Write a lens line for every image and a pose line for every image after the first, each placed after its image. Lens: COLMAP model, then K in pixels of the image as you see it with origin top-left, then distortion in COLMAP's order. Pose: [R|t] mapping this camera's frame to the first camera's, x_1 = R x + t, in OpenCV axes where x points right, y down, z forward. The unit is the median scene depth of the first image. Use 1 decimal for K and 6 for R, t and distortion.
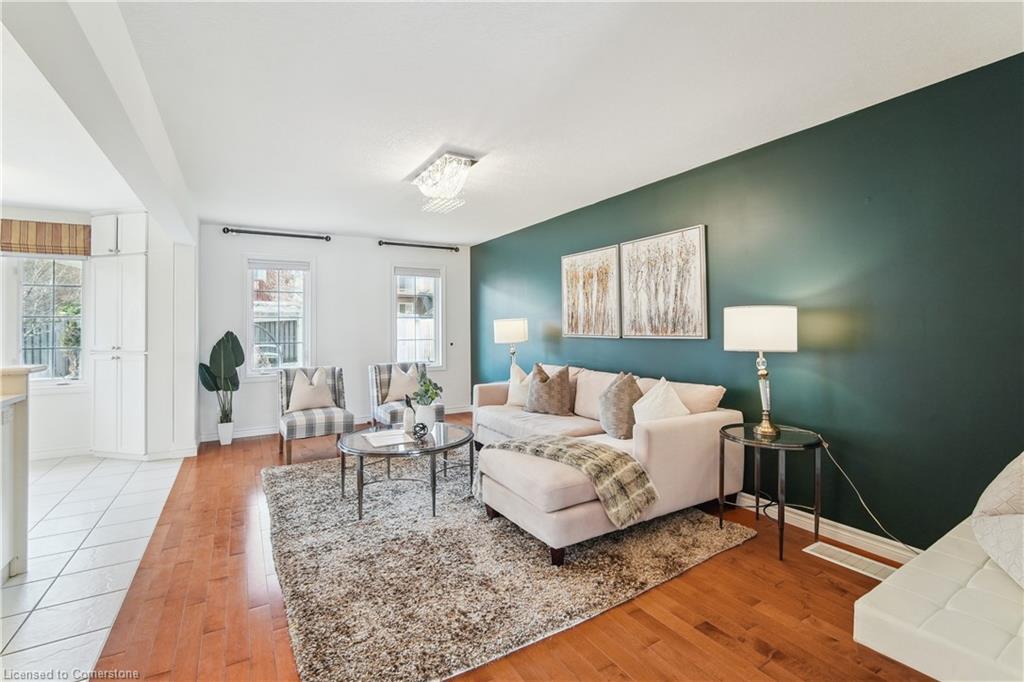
lens RADIAL K [[449.1, 0, 521.7], [0, 449.1, 326.2], [0, 0, 1]] dist [-0.015109, 0.003504]
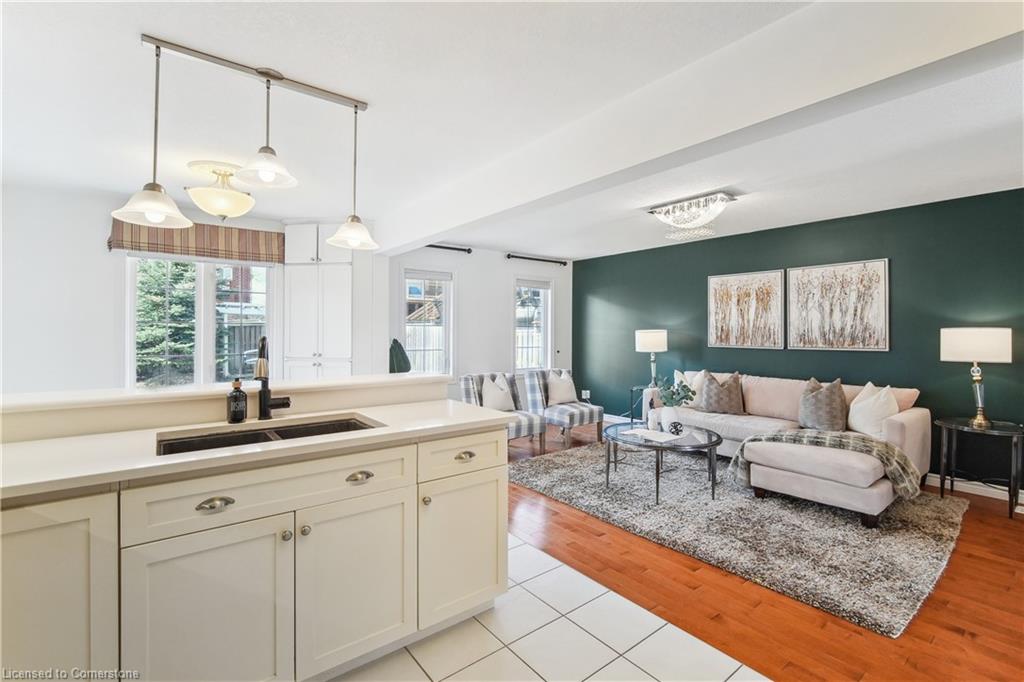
lens RADIAL K [[449.1, 0, 521.2], [0, 449.1, 333.0], [0, 0, 1]] dist [-0.015109, 0.003504]
pose [[0.992788, 0.012037, 0.119280, -0.622029], [-0.012340, 0.999922, 0.001804, -0.009419], [-0.119249, -0.003263, 0.992859, -0.083323]]
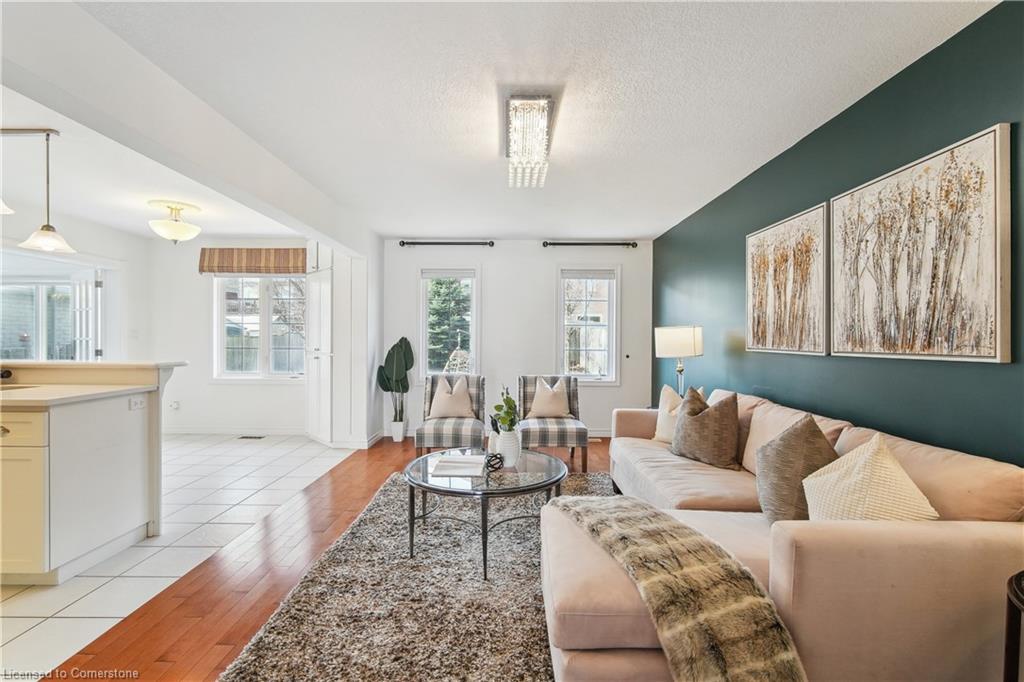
lens RADIAL K [[449.1, 0, 516.9], [0, 449.1, 343.0], [0, 0, 1]] dist [-0.015109, 0.003504]
pose [[0.858013, 0.019905, -0.513242, 0.172552], [-0.013628, 0.999779, 0.015992, 0.005512], [0.513447, -0.006727, 0.858095, 0.272960]]
